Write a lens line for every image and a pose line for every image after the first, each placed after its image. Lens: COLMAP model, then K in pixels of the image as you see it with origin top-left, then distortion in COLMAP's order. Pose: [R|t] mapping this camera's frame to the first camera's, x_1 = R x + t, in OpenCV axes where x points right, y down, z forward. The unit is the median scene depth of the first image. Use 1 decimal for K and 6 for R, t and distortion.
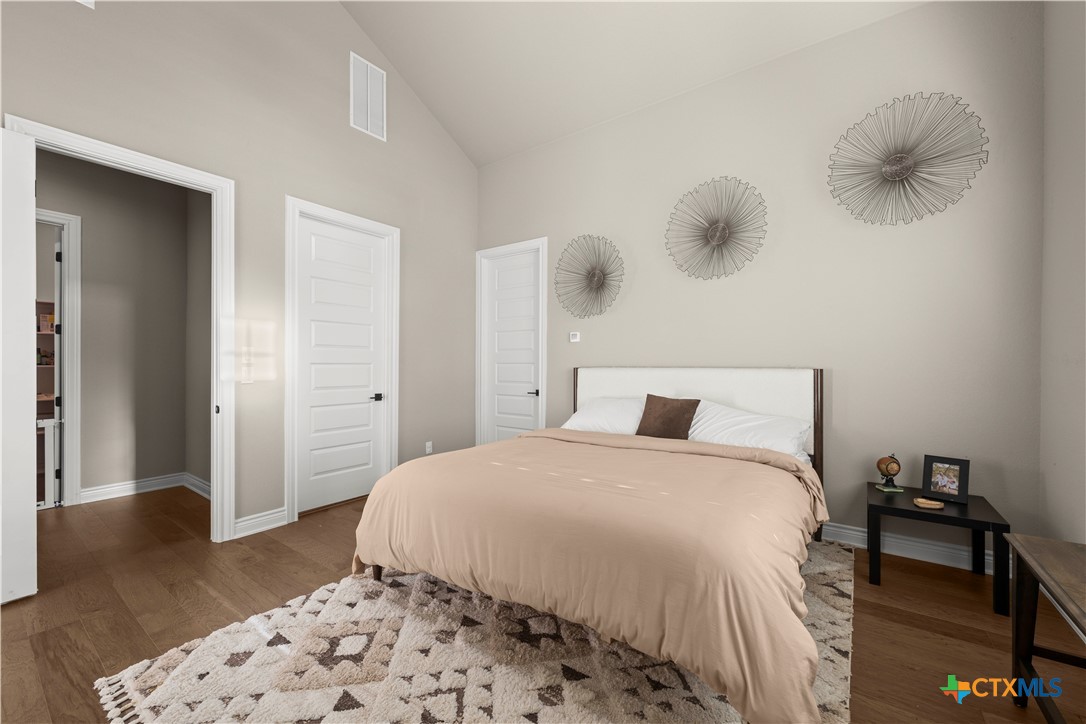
lens RADIAL K [[432.9, 0, 546.8], [0, 432.9, 364.4], [0, 0, 1]] dist [0.000630, 0.000094]
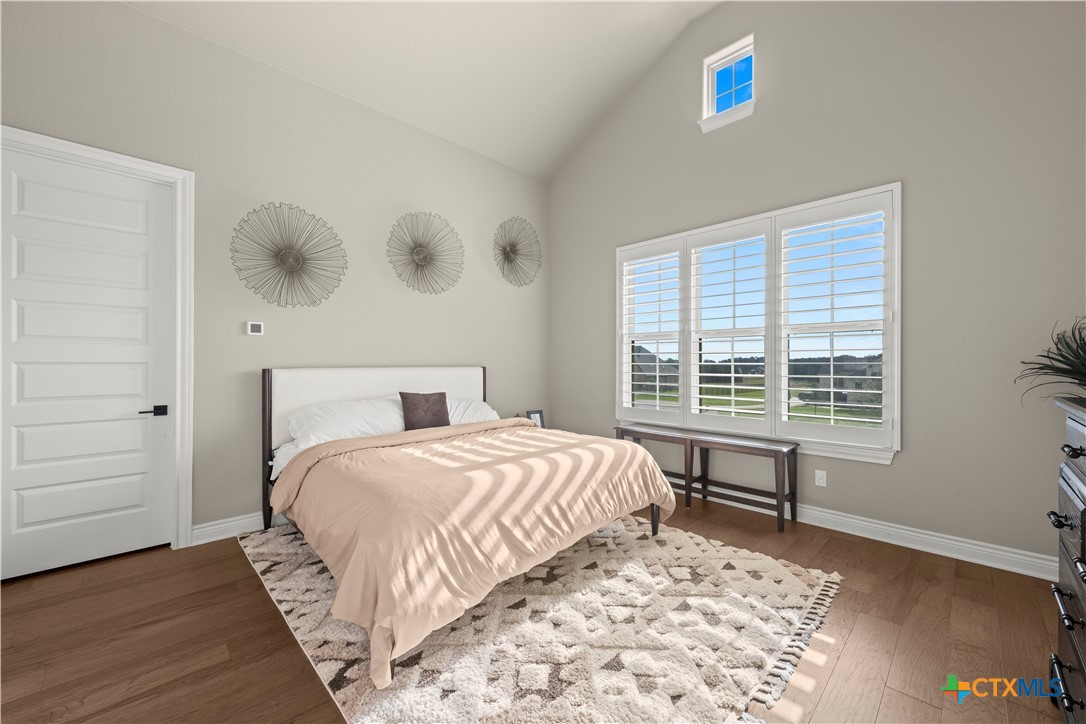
lens RADIAL K [[432.9, 0, 548.2], [0, 432.9, 362.4], [0, 0, 1]] dist [0.000630, 0.000094]
pose [[0.151320, -0.007807, 0.988454, -0.792983], [-0.005675, 0.999945, 0.008767, -0.016405], [-0.988468, -0.006936, 0.151268, 0.489366]]
